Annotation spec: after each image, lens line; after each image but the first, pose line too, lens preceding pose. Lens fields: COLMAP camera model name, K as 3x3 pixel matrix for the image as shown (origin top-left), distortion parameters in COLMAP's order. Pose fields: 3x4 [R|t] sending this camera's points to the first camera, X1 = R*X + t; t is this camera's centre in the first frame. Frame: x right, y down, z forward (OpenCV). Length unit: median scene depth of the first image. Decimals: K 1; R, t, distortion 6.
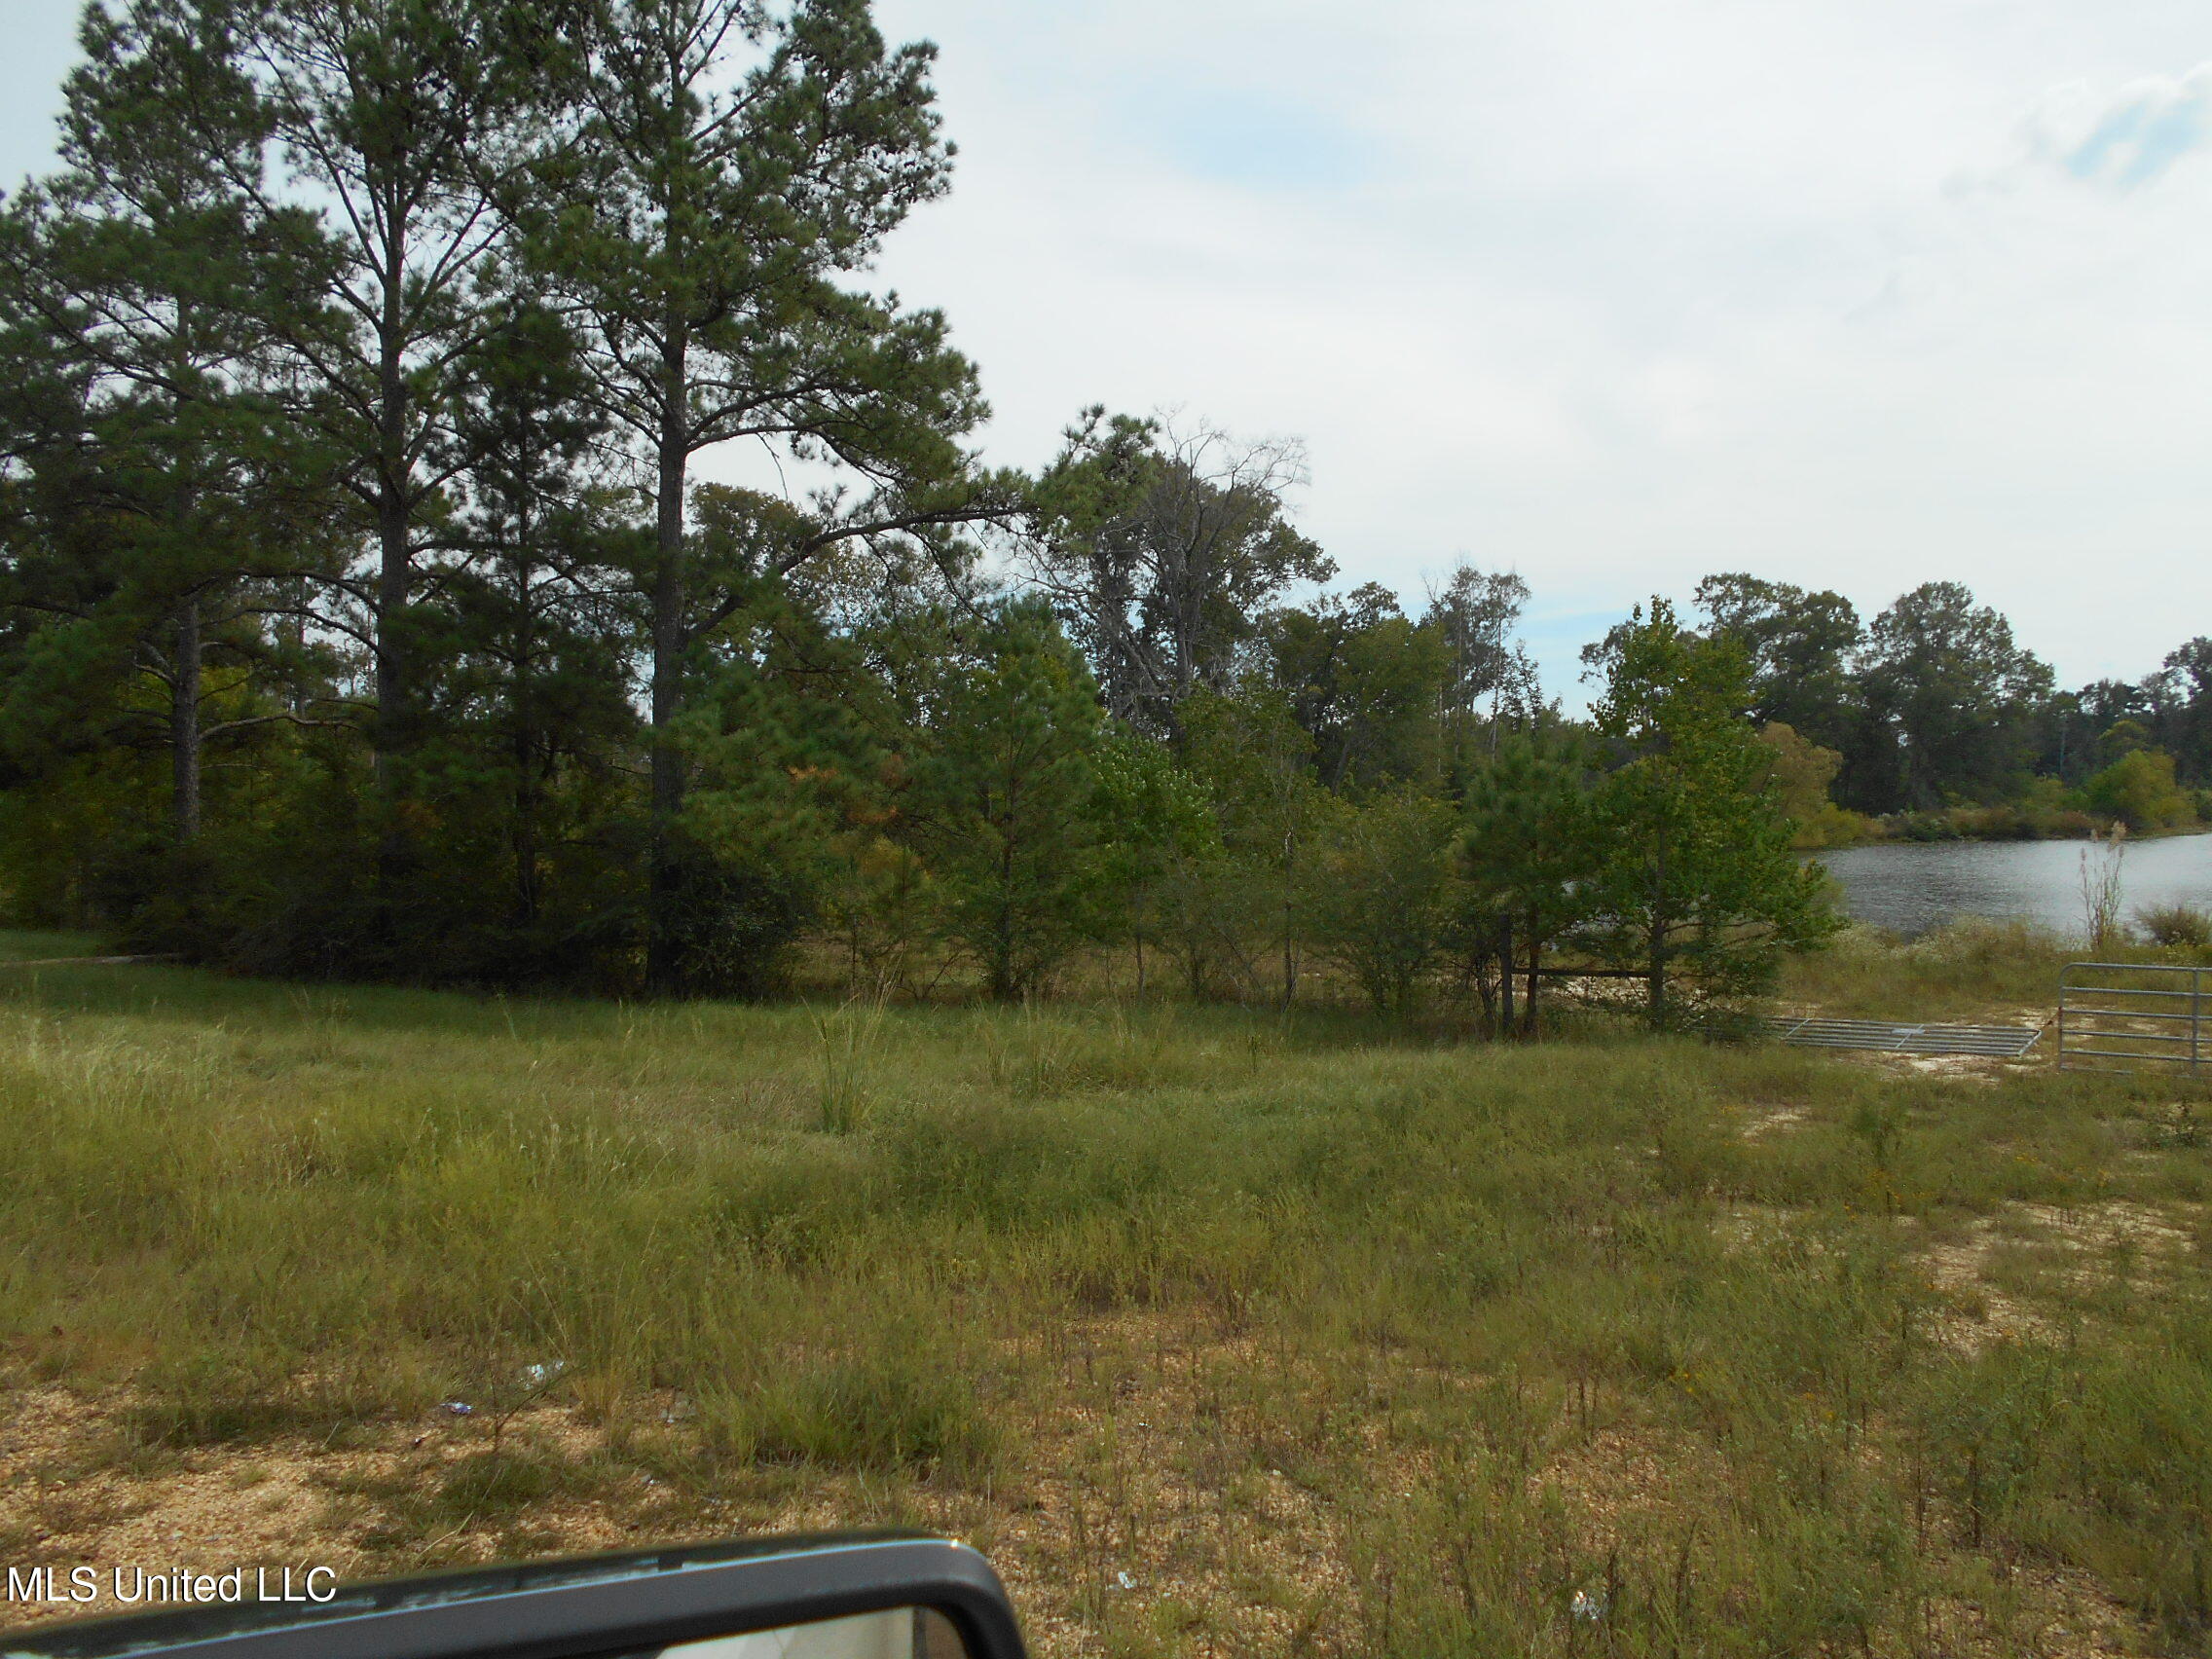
lens RADIAL K [[1706.4, 0, 1109.0], [0, 1706.4, 820.8], [0, 0, 1]] dist [-0.023006, 0.037097]
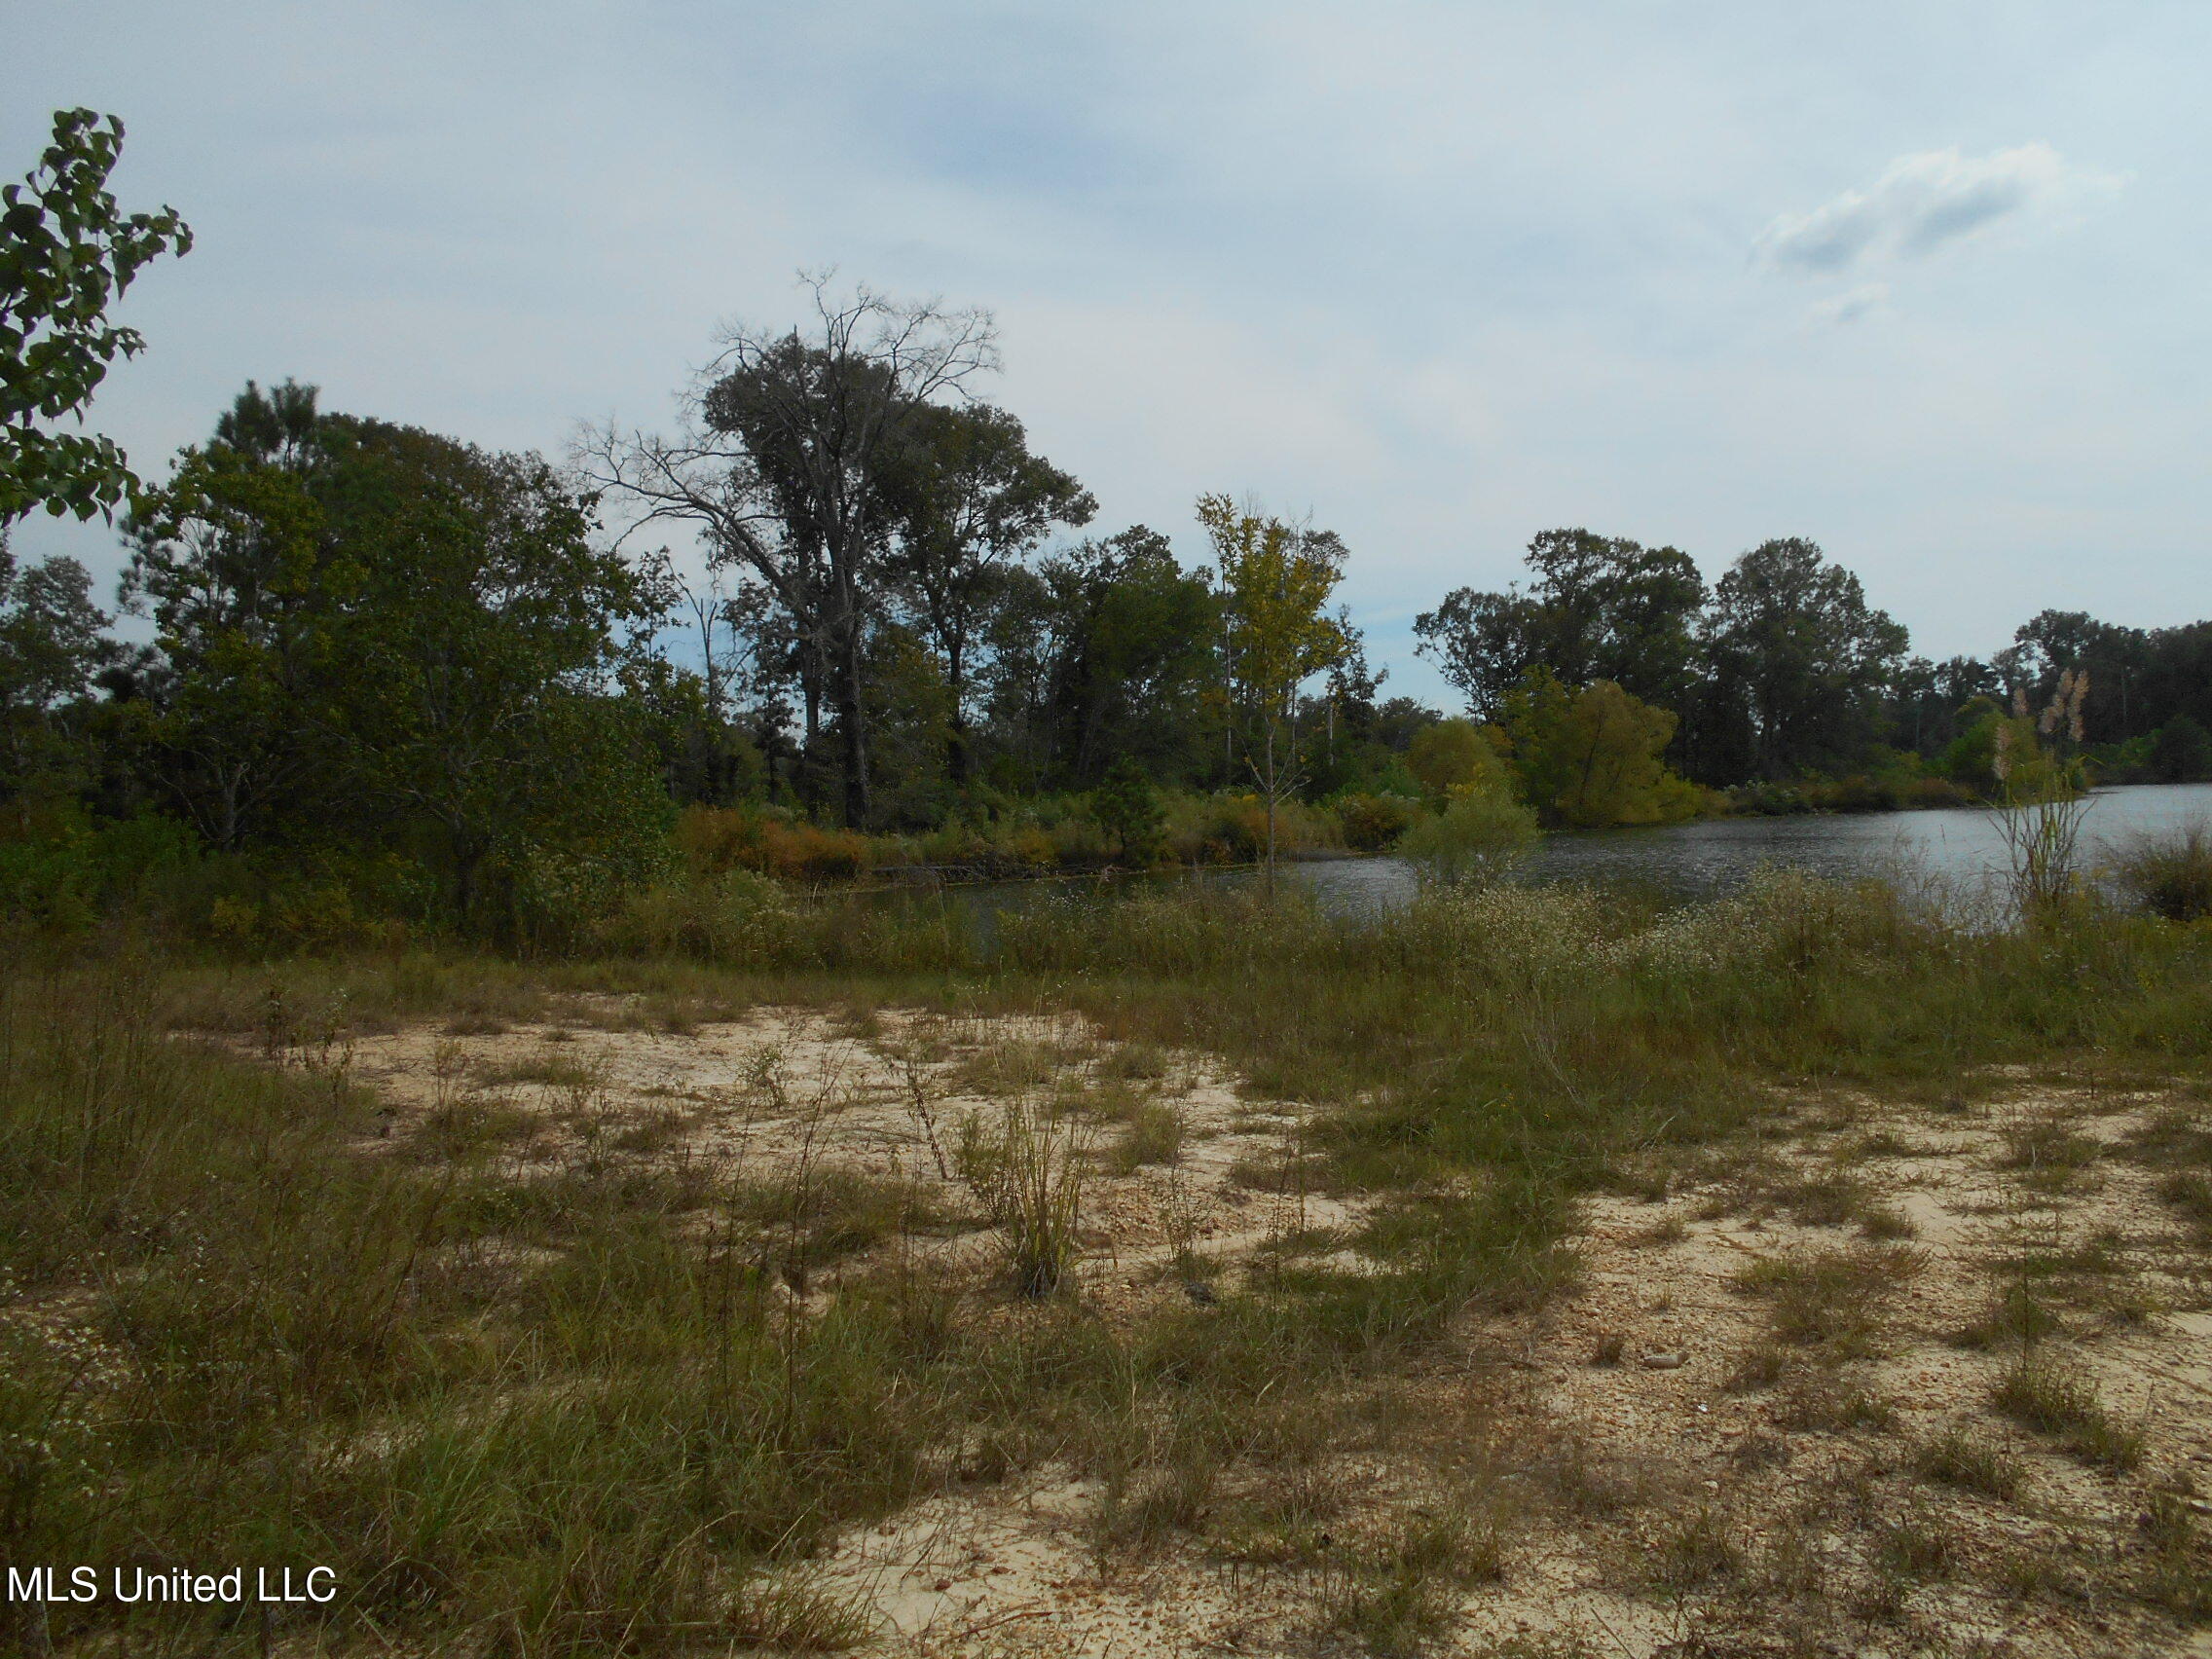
lens RADIAL K [[1706.4, 0, 1105.8], [0, 1706.4, 777.6], [0, 0, 1]] dist [-0.023006, 0.037097]
pose [[0.997694, -0.017391, 0.065610, 0.056682], [0.019205, 0.999448, -0.027116, 0.007934], [-0.065103, 0.028313, 0.997477, 0.105781]]
